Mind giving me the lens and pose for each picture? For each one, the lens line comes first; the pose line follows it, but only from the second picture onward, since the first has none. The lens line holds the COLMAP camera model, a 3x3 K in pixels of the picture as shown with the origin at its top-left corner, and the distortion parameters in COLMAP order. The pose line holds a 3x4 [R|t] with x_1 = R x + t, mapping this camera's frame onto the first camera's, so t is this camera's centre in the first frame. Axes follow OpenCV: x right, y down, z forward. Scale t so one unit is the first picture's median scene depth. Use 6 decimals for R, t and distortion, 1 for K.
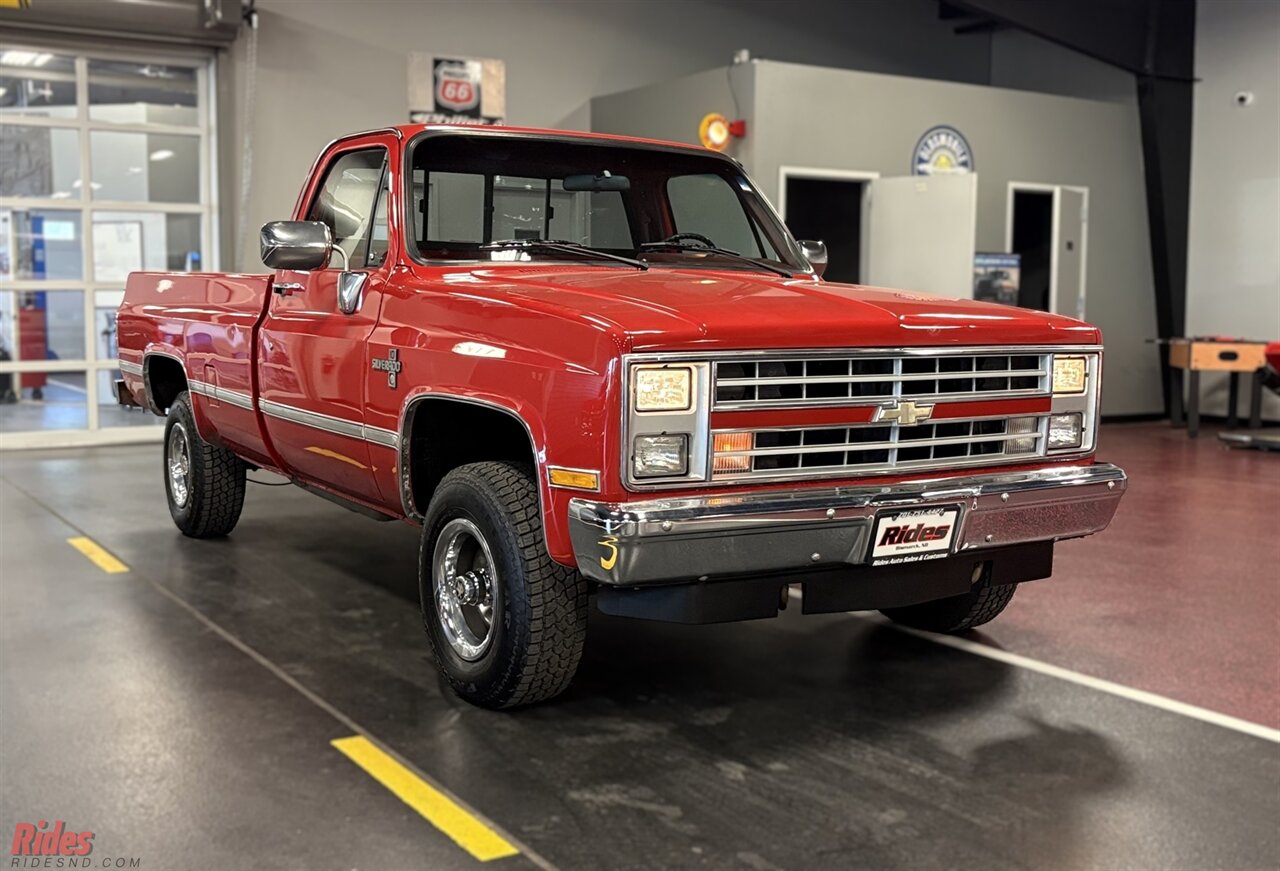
lens RADIAL K [[1388.8, 0, 643.3], [0, 1388.8, 394.2], [0, 0, 1]] dist [0.044764, -0.016837]
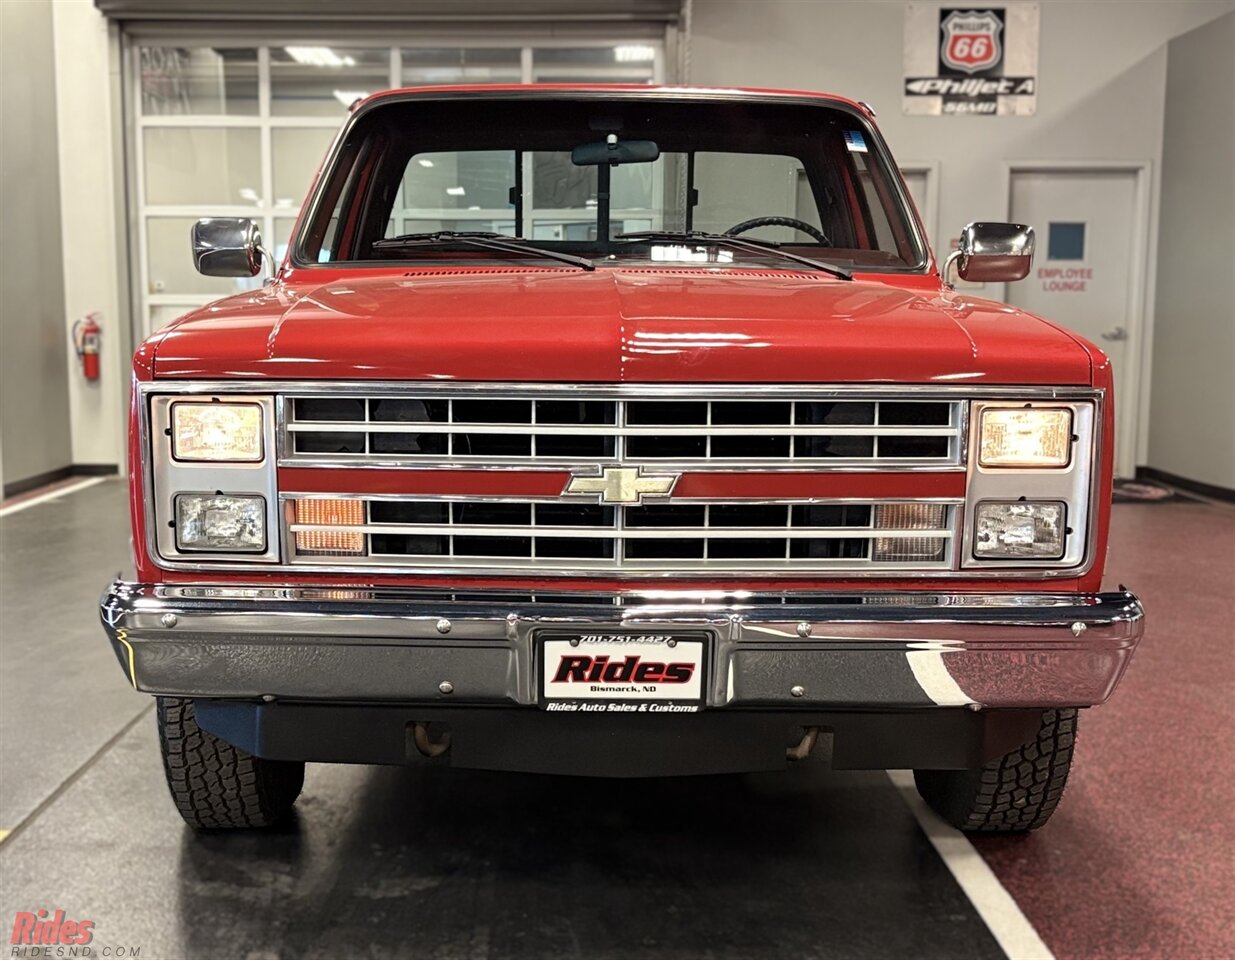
lens RADIAL K [[1564.8, 0, 611.9], [0, 1564.8, 538.6], [0, 0, 1]] dist [0.218504, -0.818057]
pose [[0.848264, 0.074207, -0.524349, 0.567496], [-0.037194, 0.996037, 0.080791, -0.020554], [0.528266, -0.049029, 0.847662, 0.371587]]
